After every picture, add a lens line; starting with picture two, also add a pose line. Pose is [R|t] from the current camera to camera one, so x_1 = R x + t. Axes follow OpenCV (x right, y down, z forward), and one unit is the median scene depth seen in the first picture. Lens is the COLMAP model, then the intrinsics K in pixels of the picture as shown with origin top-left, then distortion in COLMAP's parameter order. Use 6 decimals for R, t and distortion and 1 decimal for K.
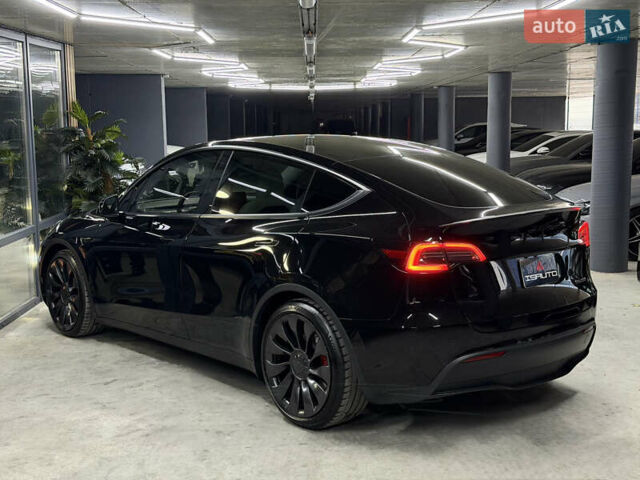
lens RADIAL K [[848.8, 0, 319.0], [0, 848.8, 247.9], [0, 0, 1]] dist [0.106797, 0.000000]
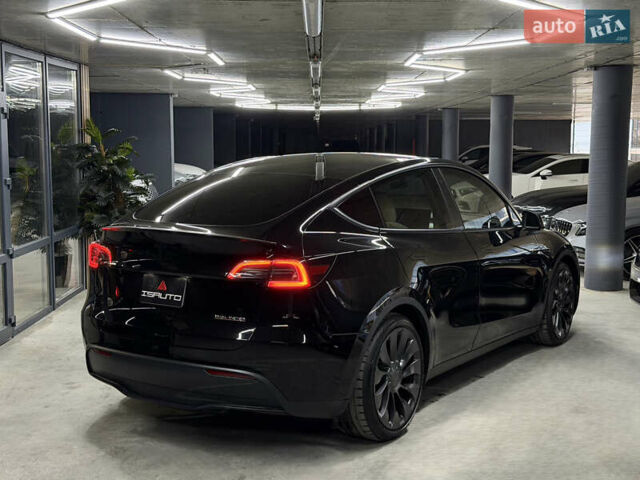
lens RADIAL K [[848.8, 0, 312.3], [0, 848.8, 255.0], [0, 0, 1]] dist [0.106797, 0.000000]
pose [[0.999821, 0.014425, -0.012236, 0.001778], [-0.014608, 0.999780, -0.015030, 0.008516], [0.012017, 0.015206, 0.999812, -0.047169]]
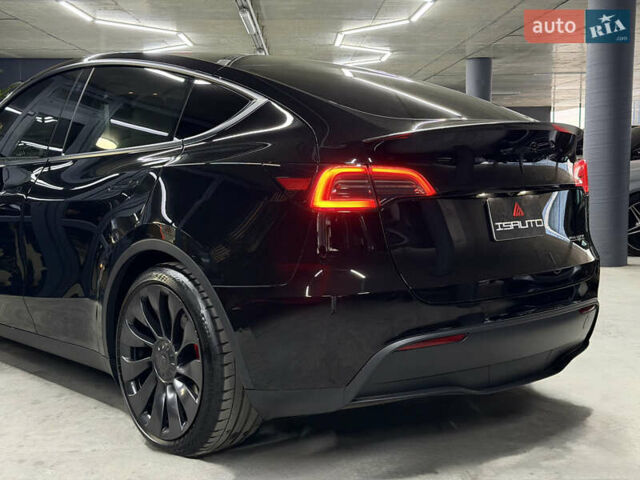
lens RADIAL K [[860.0, 0, 316.0], [0, 860.0, 245.2], [0, 0, 1]] dist [0.091874, 0.000000]
pose [[0.999902, -0.000779, 0.013987, 0.064158], [0.001217, 0.999506, -0.031404, 0.049913], [-0.013955, 0.031418, 0.999409, 0.230441]]
